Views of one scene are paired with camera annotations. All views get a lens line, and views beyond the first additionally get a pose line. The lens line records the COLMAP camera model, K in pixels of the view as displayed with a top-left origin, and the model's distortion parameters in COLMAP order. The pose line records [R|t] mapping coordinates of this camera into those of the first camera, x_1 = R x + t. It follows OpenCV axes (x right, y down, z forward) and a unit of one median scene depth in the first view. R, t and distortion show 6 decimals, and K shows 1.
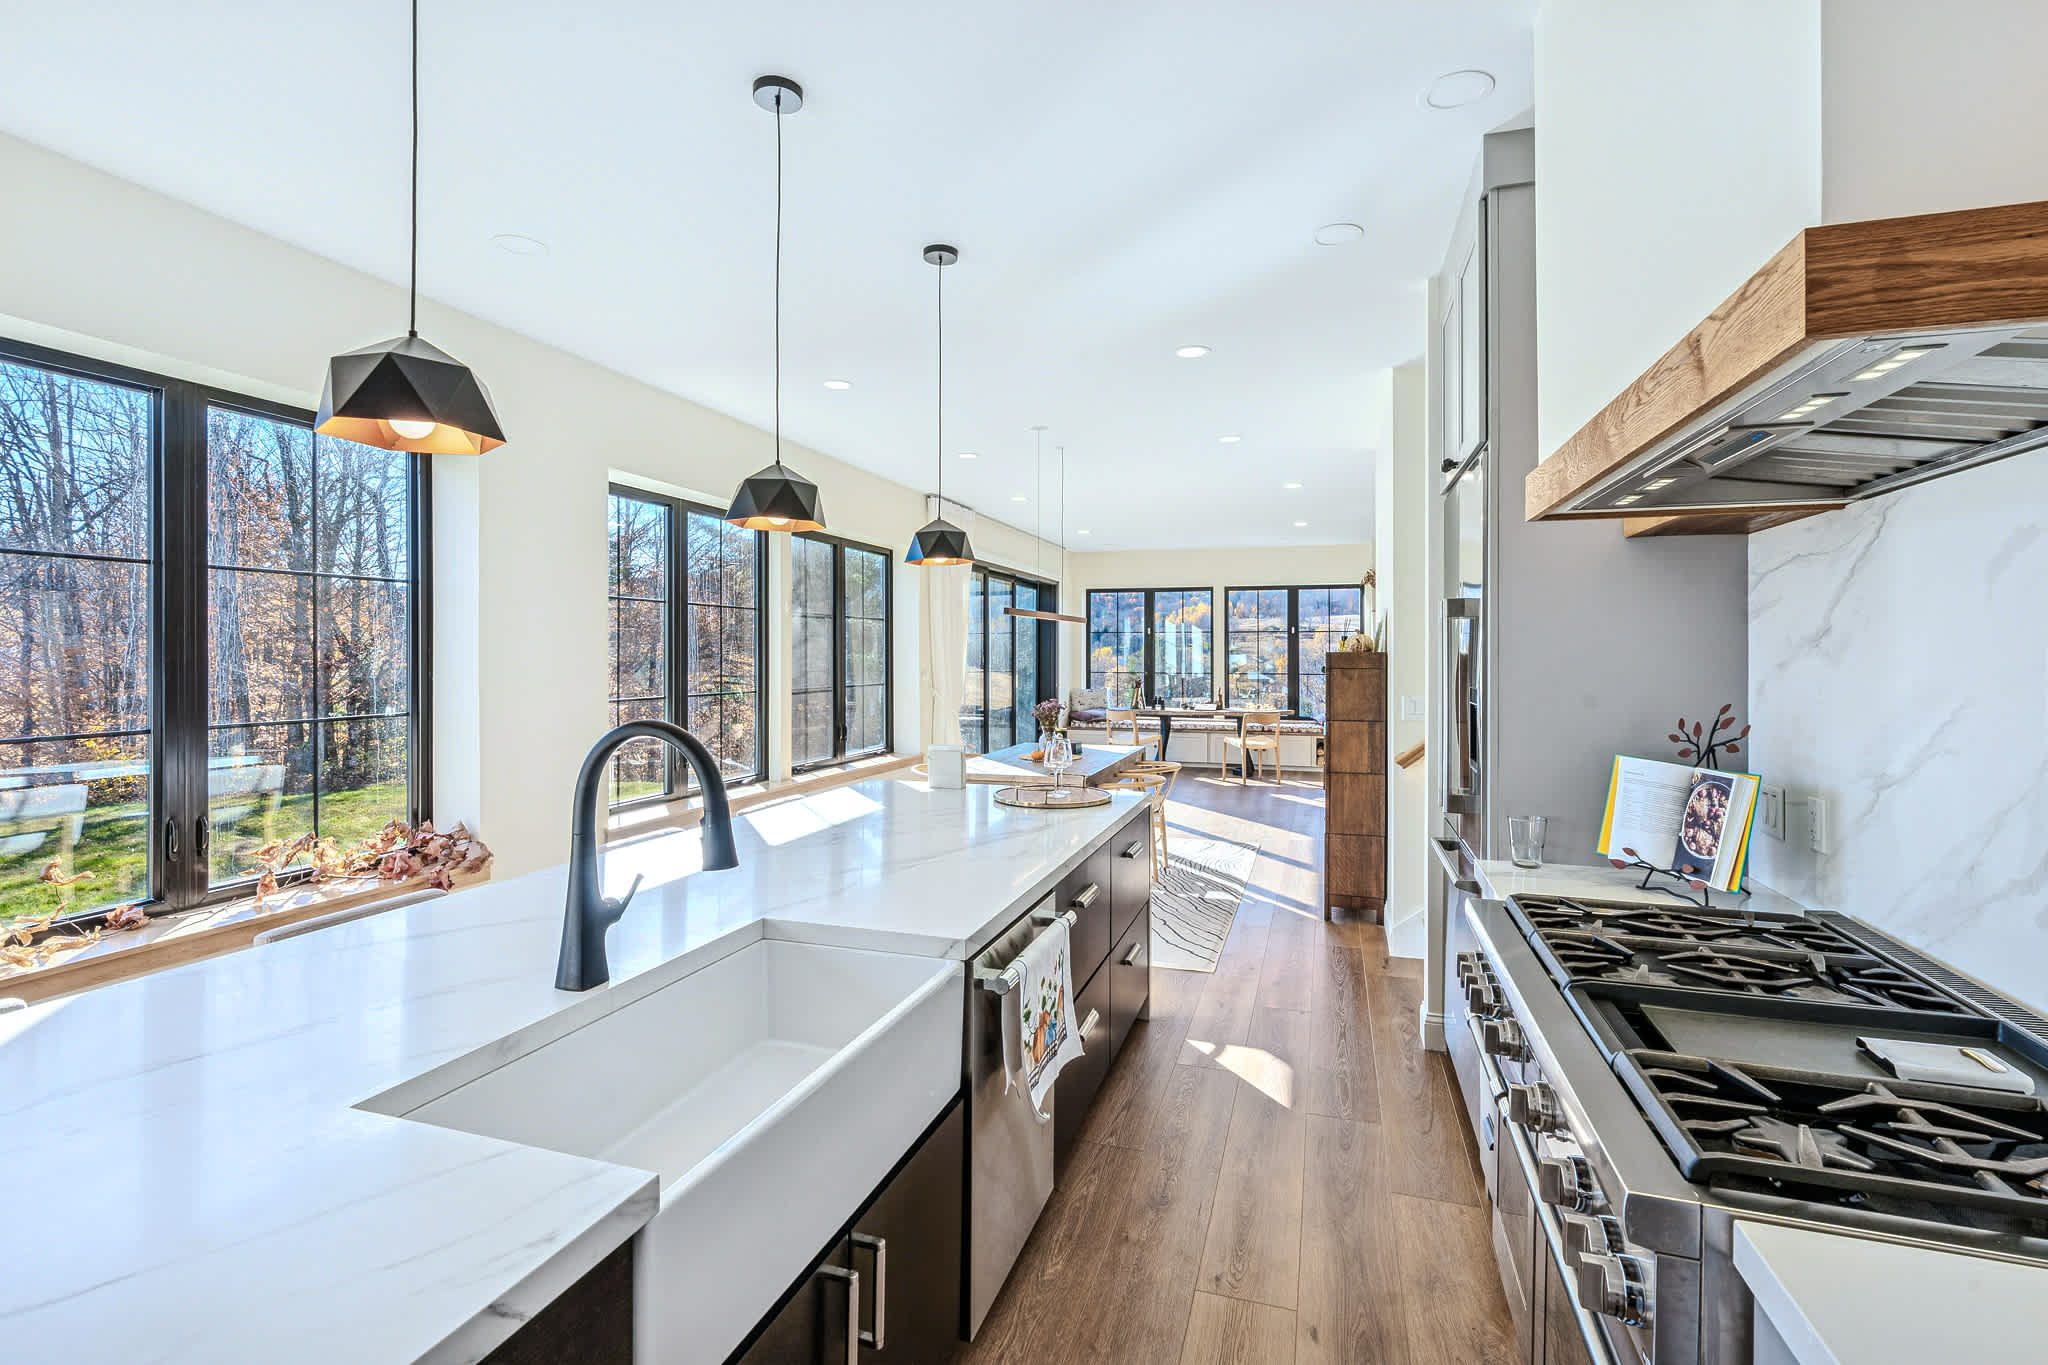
lens RADIAL K [[936.1, 0, 1055.4], [0, 936.1, 658.7], [0, 0, 1]] dist [-0.007637, 0.002152]
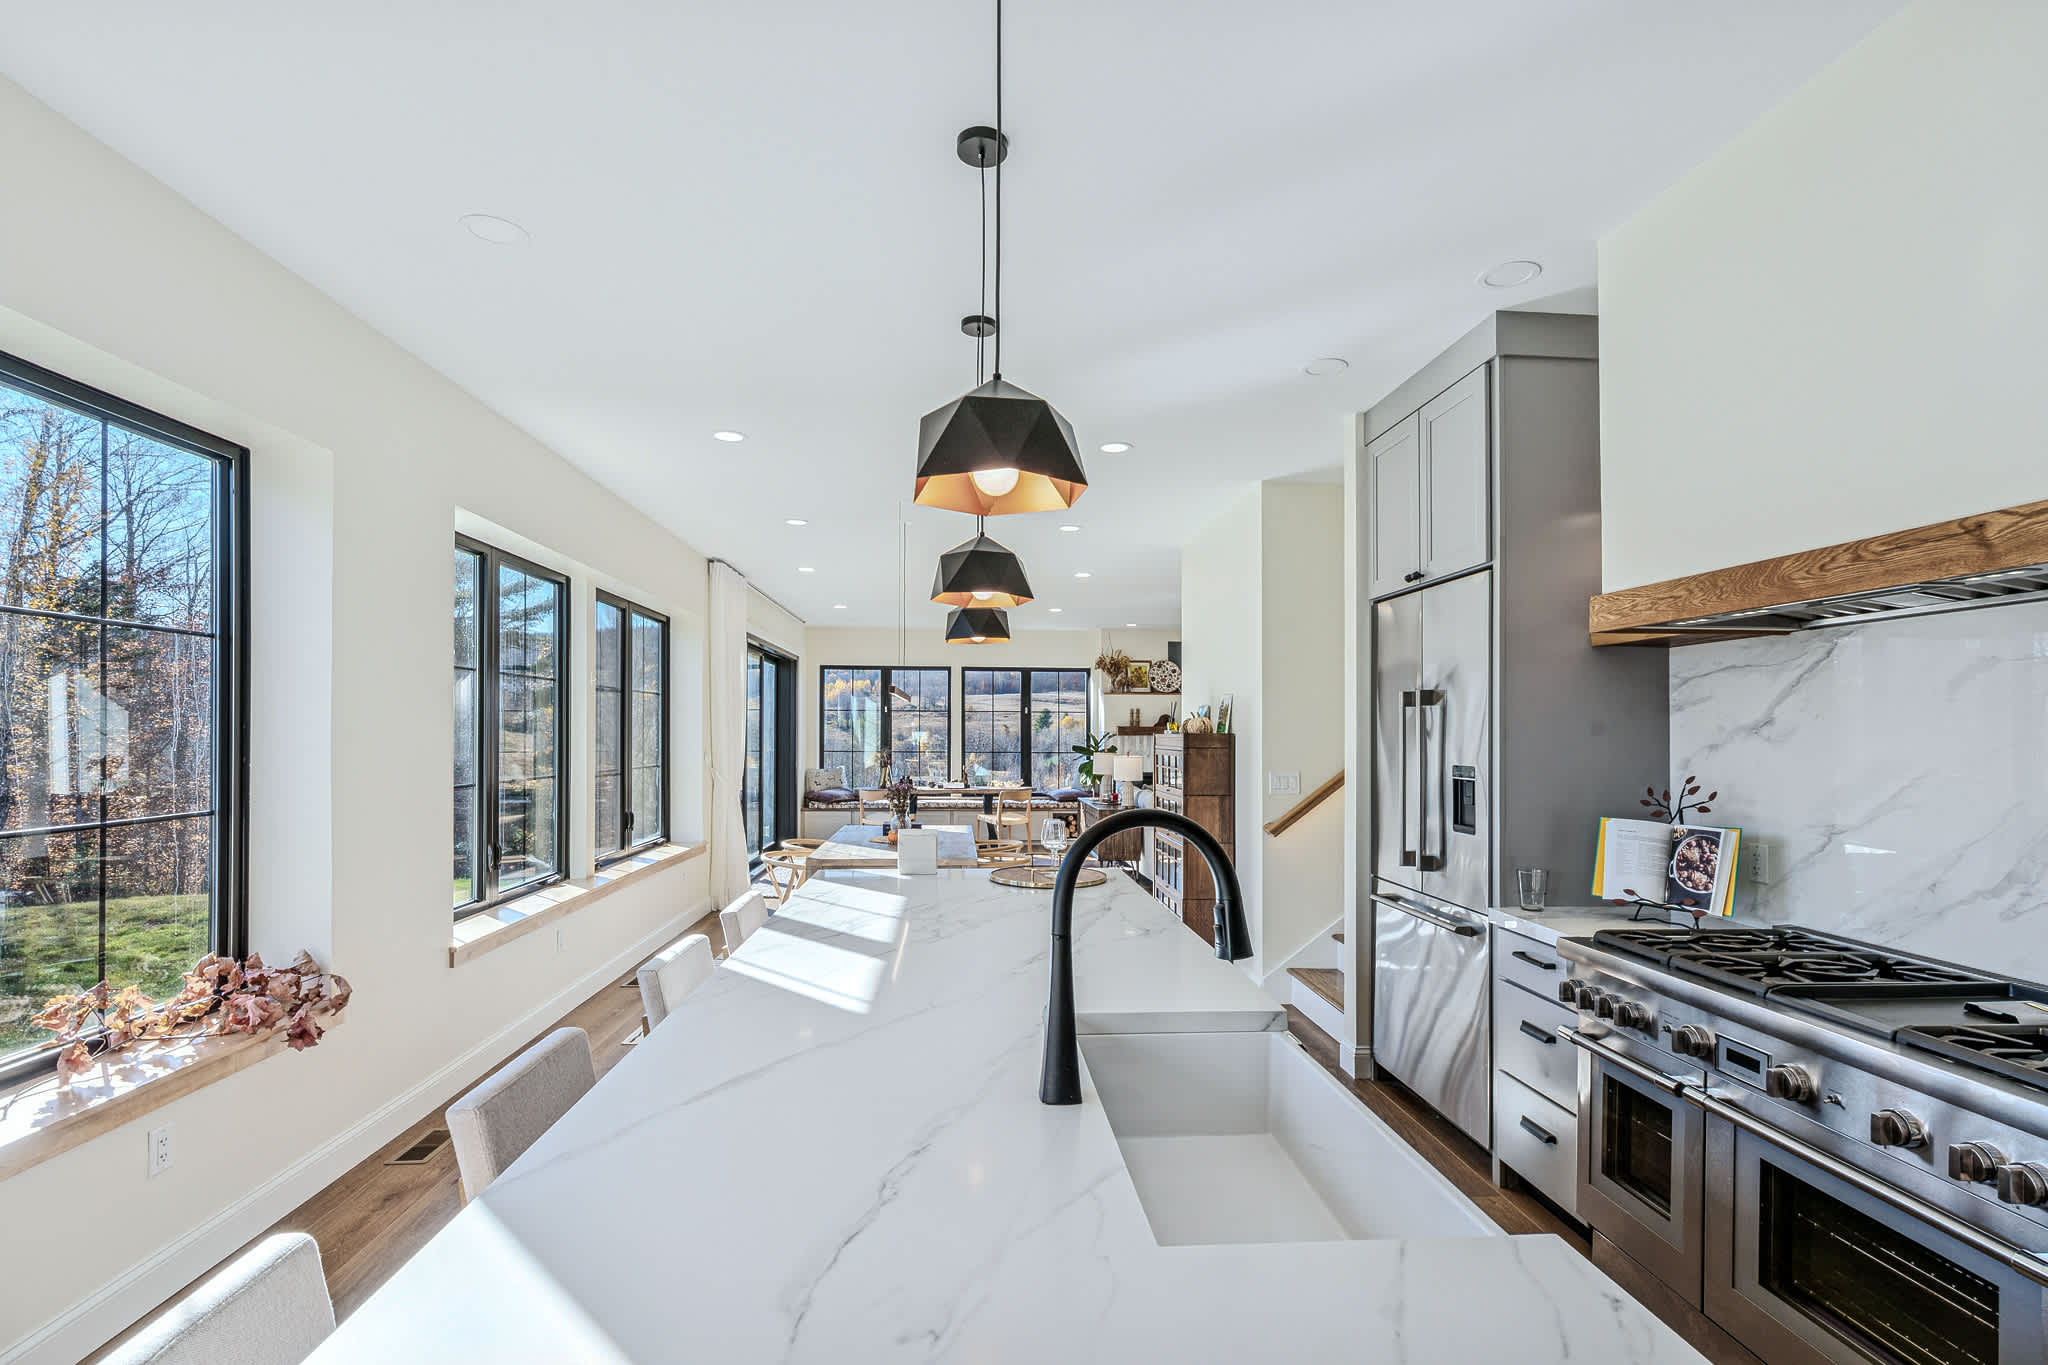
lens RADIAL K [[936.1, 0, 1043.7], [0, 936.1, 727.0], [0, 0, 1]] dist [-0.007637, 0.002152]
pose [[0.929200, 0.006156, 0.369525, -0.422781], [-0.002367, 0.999940, -0.010707, -0.003227], [-0.369568, 0.009075, 0.929159, 0.071200]]
